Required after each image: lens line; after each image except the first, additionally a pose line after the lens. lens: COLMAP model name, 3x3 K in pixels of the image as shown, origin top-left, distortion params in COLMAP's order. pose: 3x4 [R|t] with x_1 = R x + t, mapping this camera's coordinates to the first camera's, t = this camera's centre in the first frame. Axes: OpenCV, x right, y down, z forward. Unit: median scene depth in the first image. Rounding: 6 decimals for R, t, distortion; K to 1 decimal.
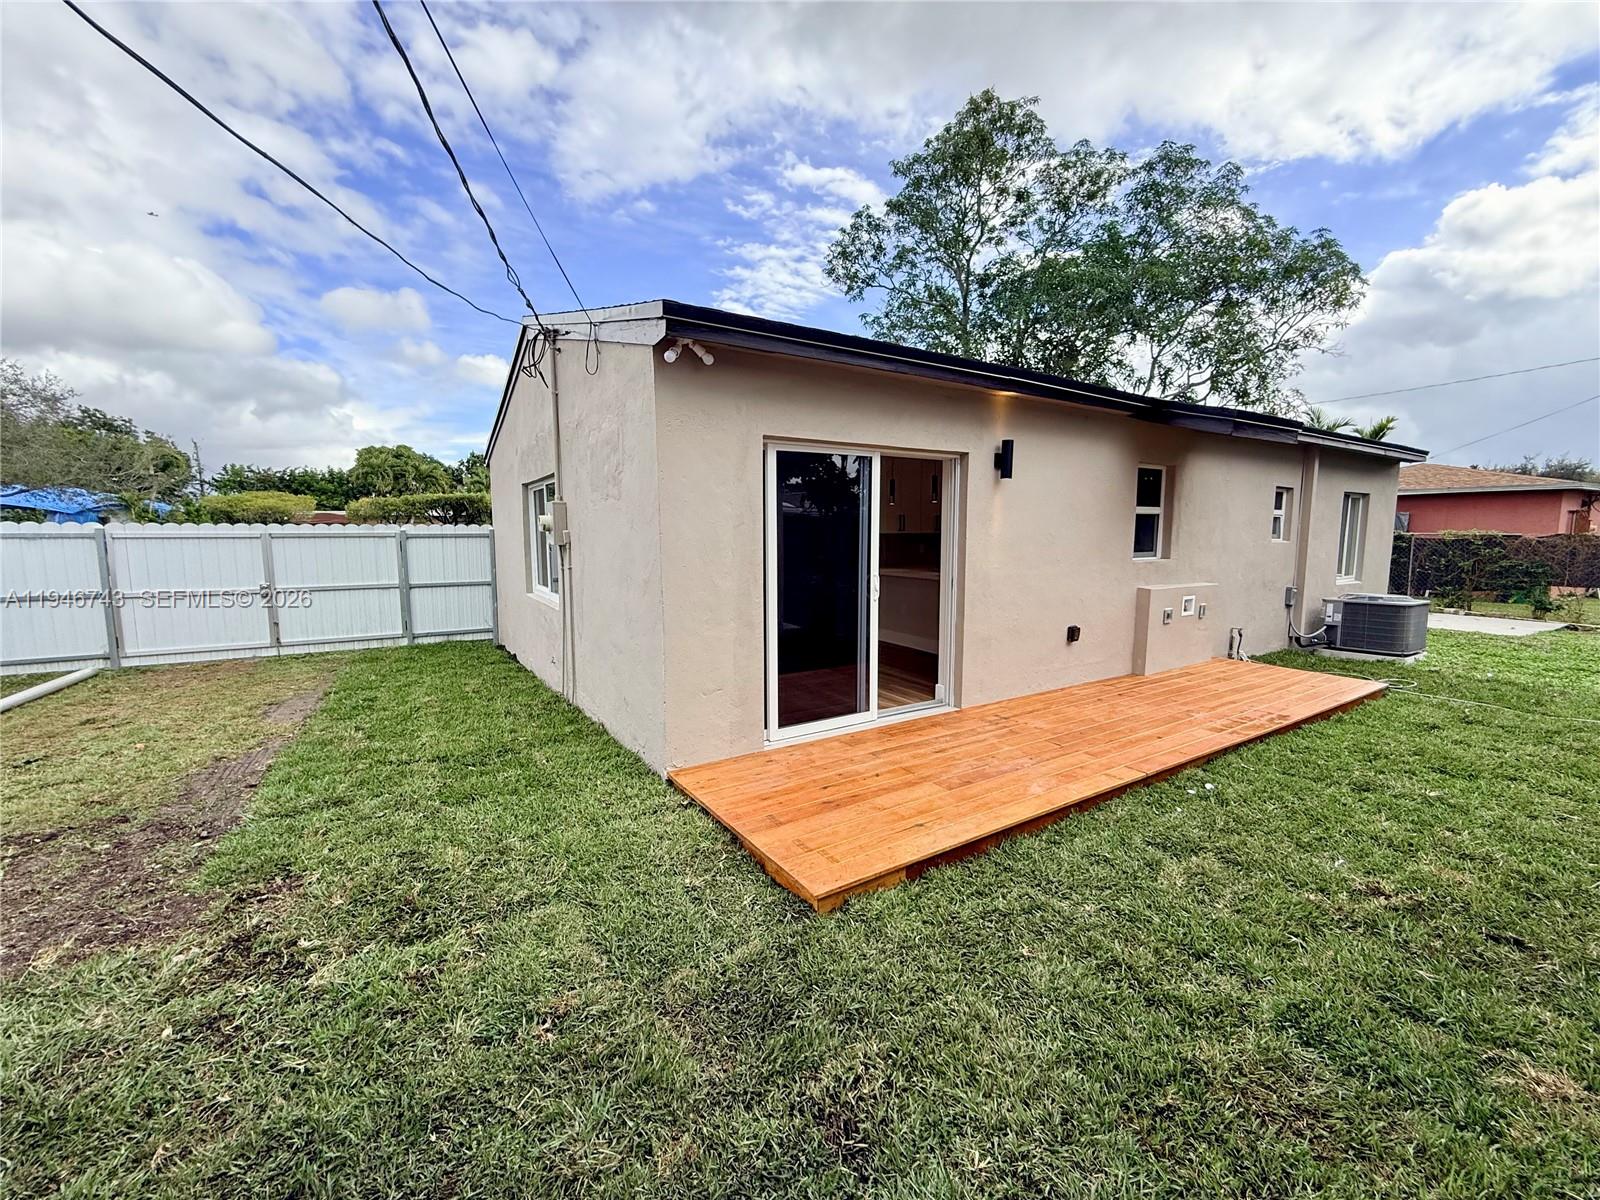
lens RADIAL K [[645.5, 0, 800.0], [0, 645.5, 600.0], [0, 0, 1]] dist [0.000696, 0.000122]
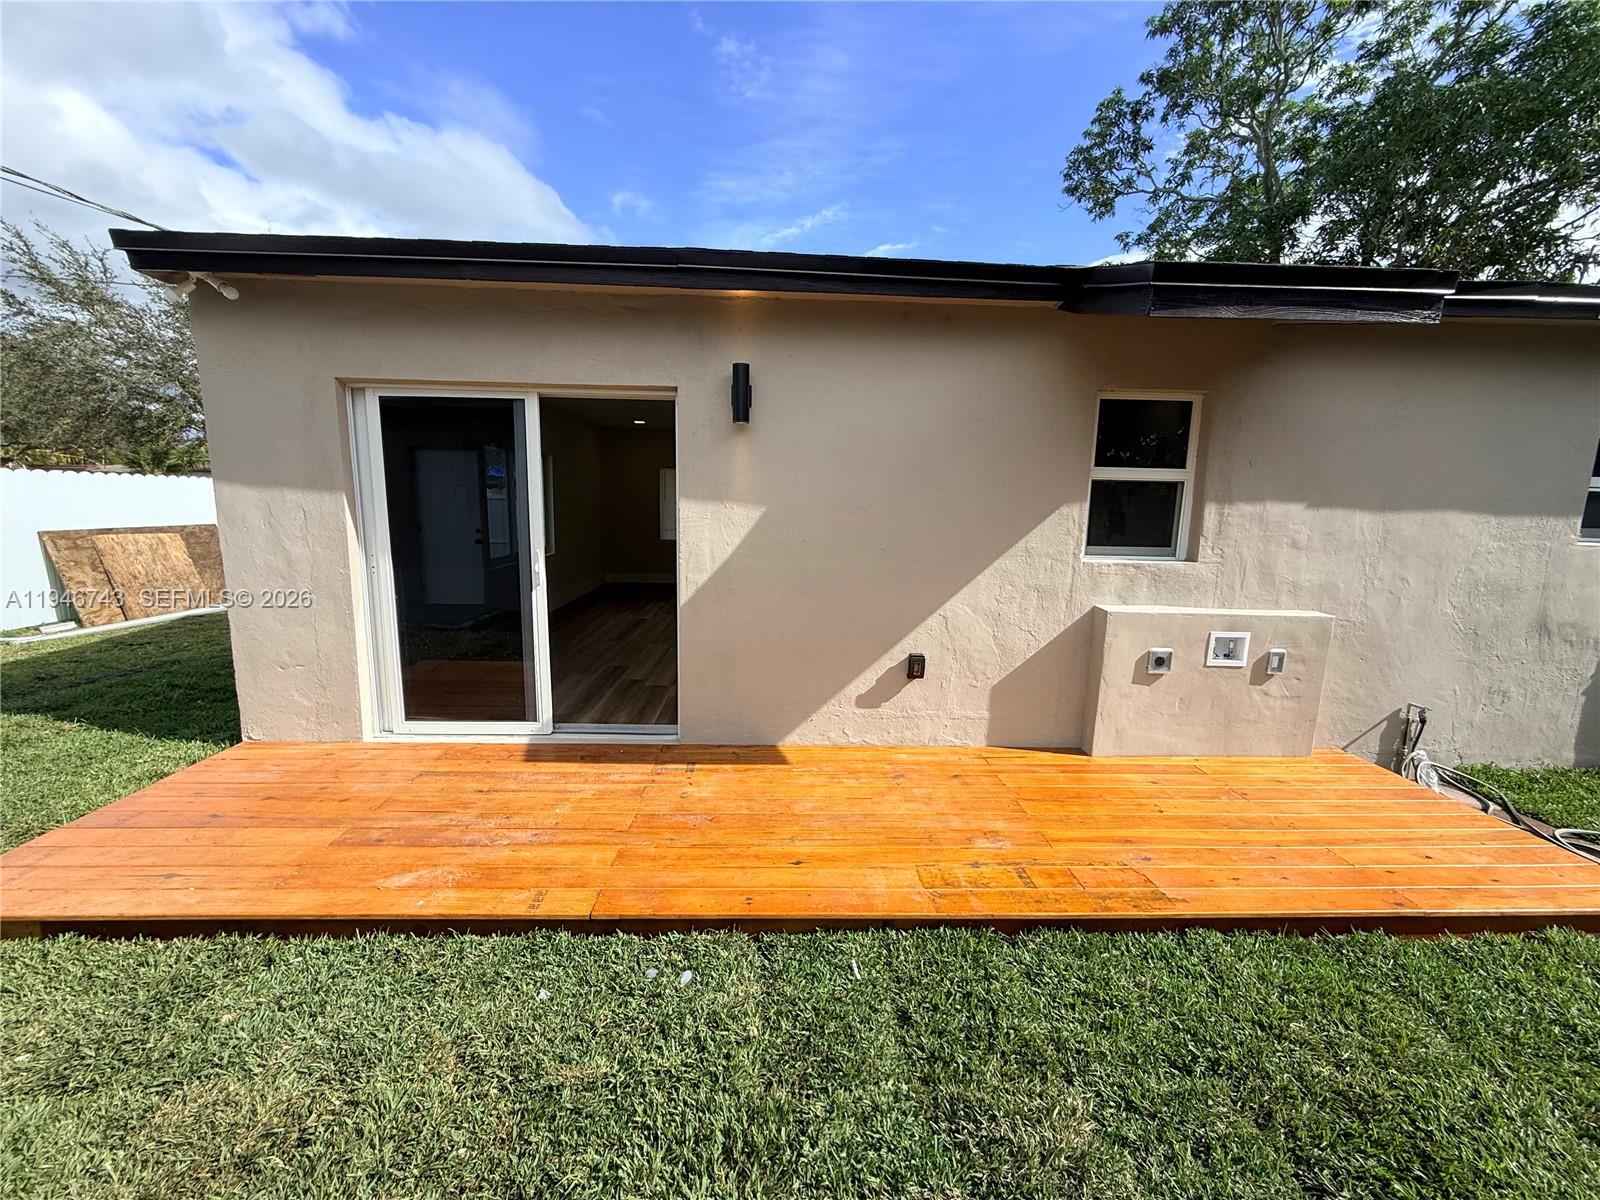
lens RADIAL K [[650.4, 0, 802.0], [0, 650.4, 591.4], [0, 0, 1]] dist [-0.001219, -0.000091]
pose [[0.862682, 0.091639, -0.497375, 0.733113], [-0.079239, 0.995792, 0.046032, -0.048513], [0.499501, -0.000299, 0.866313, 0.443853]]
